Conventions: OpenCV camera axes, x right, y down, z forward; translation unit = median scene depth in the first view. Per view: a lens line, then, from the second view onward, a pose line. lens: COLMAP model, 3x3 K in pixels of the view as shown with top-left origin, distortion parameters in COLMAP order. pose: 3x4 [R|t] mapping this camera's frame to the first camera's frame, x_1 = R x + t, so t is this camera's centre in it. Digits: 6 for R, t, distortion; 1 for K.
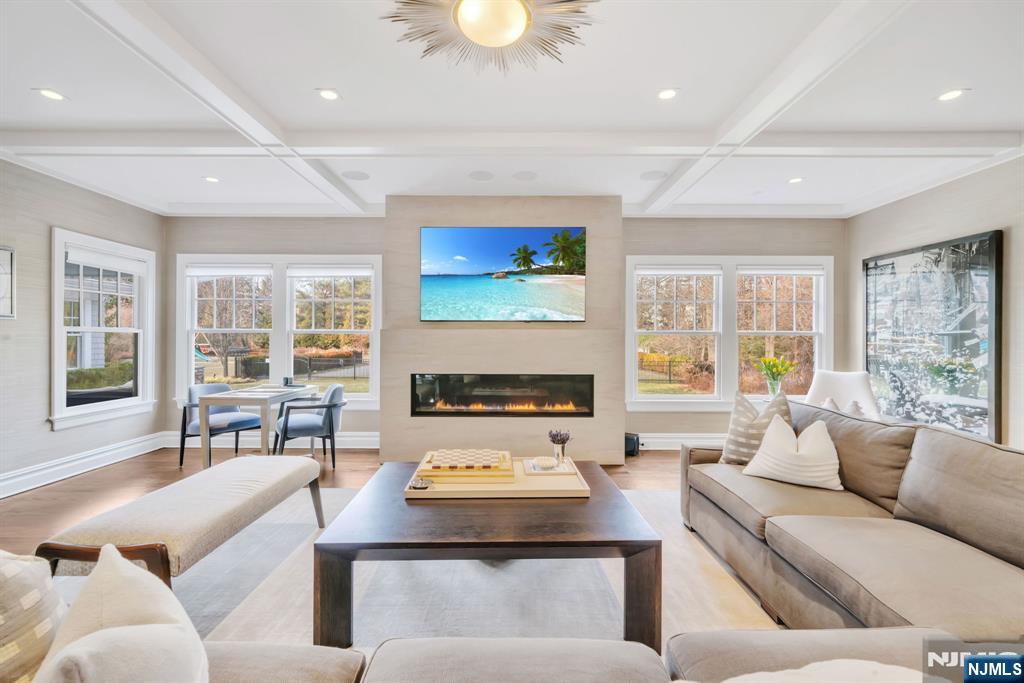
lens RADIAL K [[452.9, 0, 509.6], [0, 452.9, 337.7], [0, 0, 1]] dist [-0.000198, 0.000638]
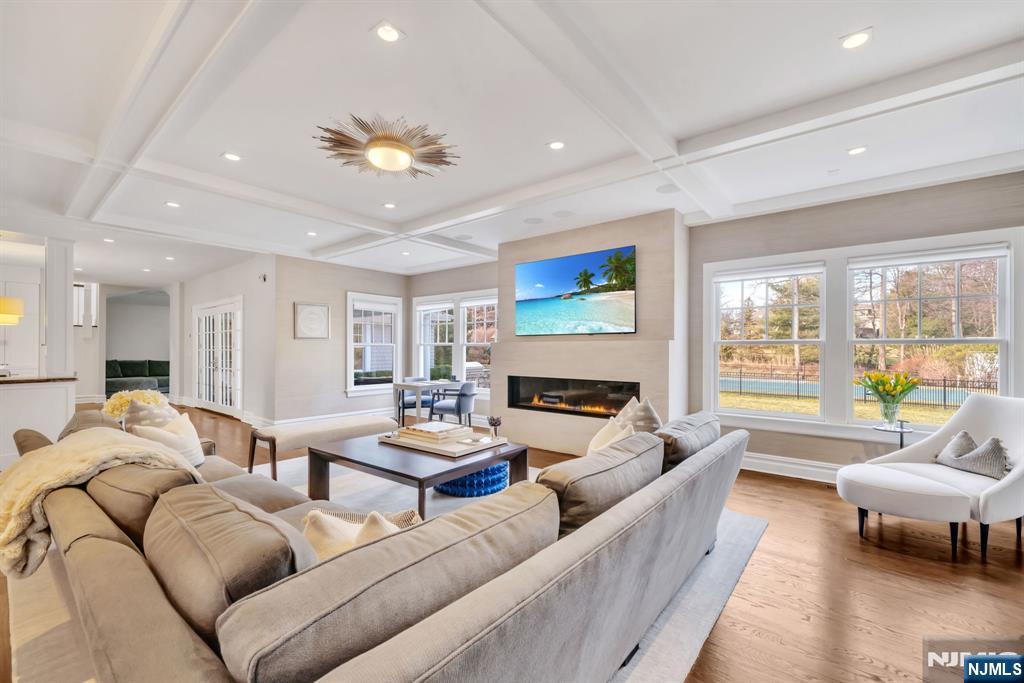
lens RADIAL K [[430.0, 0, 508.9], [0, 430.0, 346.6], [0, 0, 1]] dist [0.003576, 0.000109]
pose [[0.773764, -0.005183, -0.633453, 0.583876], [0.003044, 0.999985, -0.004464, 0.000316], [0.633467, 0.001526, 0.773768, 0.016307]]
